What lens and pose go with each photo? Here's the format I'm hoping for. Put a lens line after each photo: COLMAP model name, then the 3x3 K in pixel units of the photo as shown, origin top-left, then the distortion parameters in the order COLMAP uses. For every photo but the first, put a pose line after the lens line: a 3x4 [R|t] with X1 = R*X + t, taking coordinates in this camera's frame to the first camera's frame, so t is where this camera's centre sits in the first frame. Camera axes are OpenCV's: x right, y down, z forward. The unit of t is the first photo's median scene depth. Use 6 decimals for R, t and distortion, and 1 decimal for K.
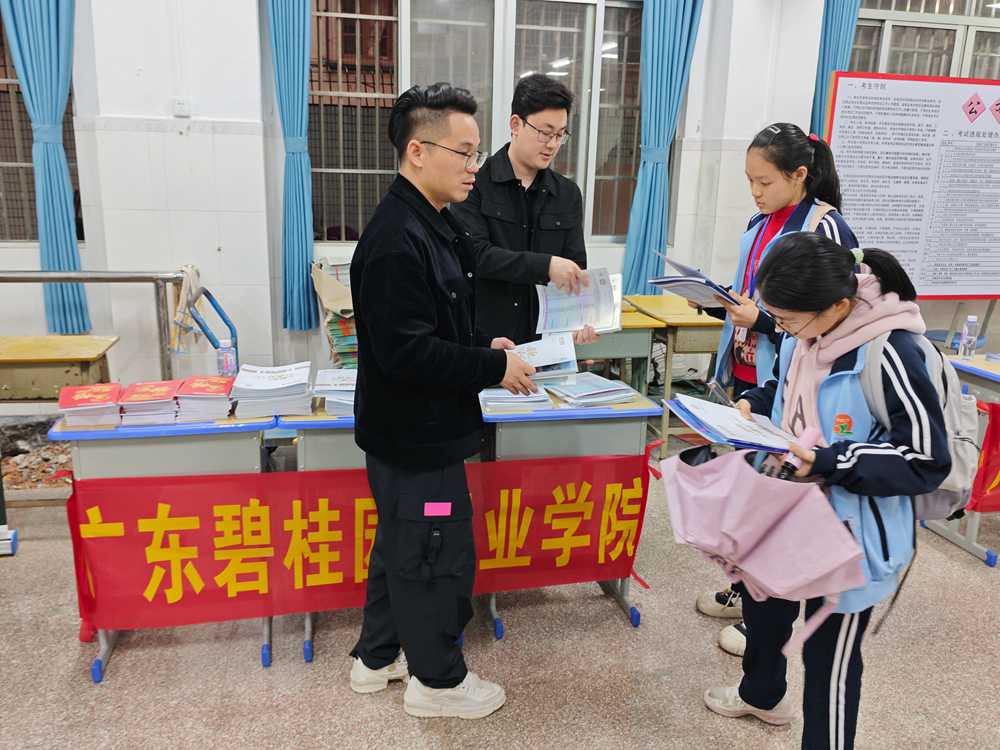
lens RADIAL K [[821.3, 0, 501.6], [0, 821.3, 367.2], [0, 0, 1]] dist [0.003174, 0.011005]
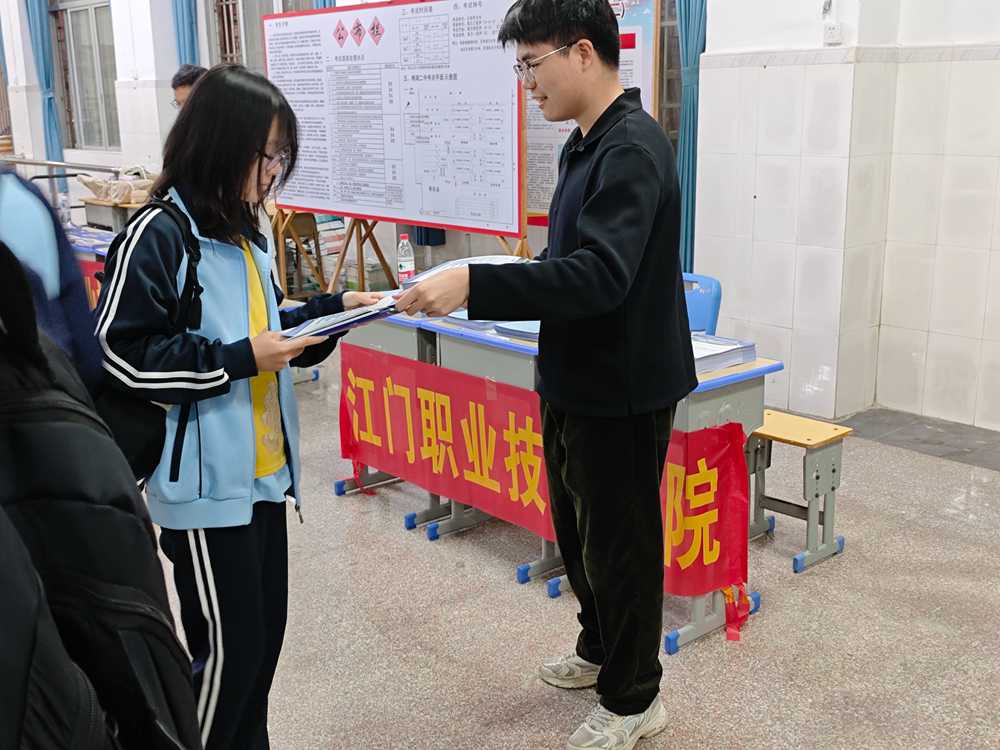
lens RADIAL K [[1105.0, 0, 498.3], [0, 1105.0, 376.0], [0, 0, 1]] dist [0.054702, 0.000000]
pose [[0.478314, 0.181625, -0.859202, 1.954443], [-0.181219, 0.977735, 0.105798, -0.070210], [0.859288, 0.105100, 0.500578, 0.494708]]
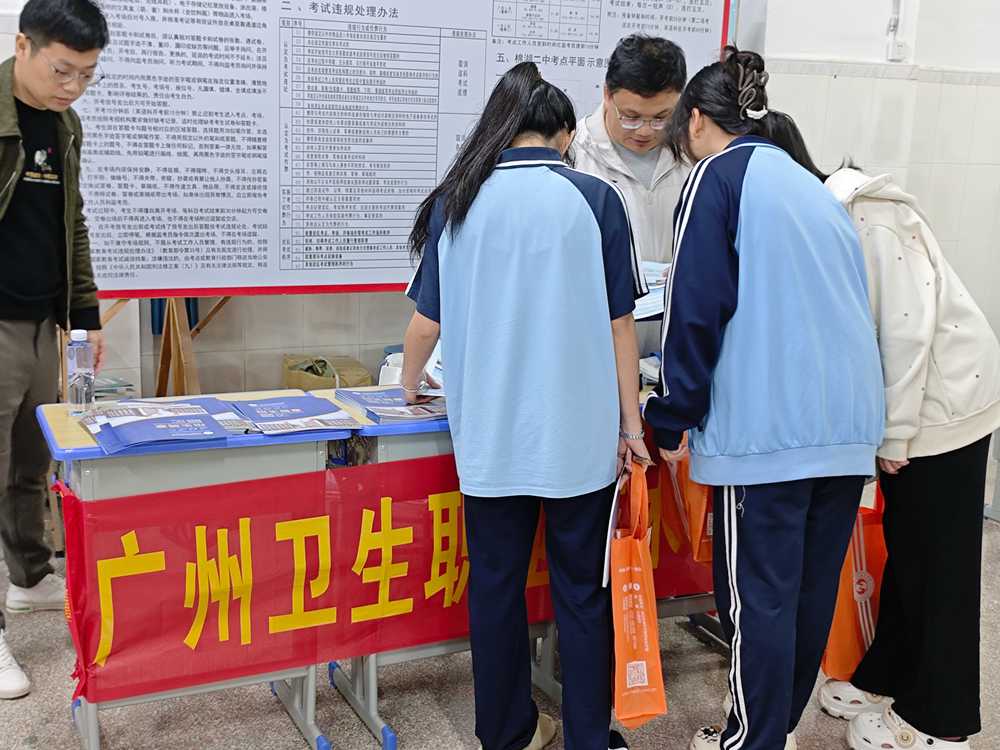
lens RADIAL K [[1248.6, 0, 495.9], [0, 1248.6, 378.5], [0, 0, 1]] dist [0.023086, 0.000000]
pose [[0.981916, -0.028458, 0.187166, 0.504958], [0.028506, 0.999591, 0.002435, -0.021018], [-0.187159, 0.002944, 0.982325, 0.111518]]
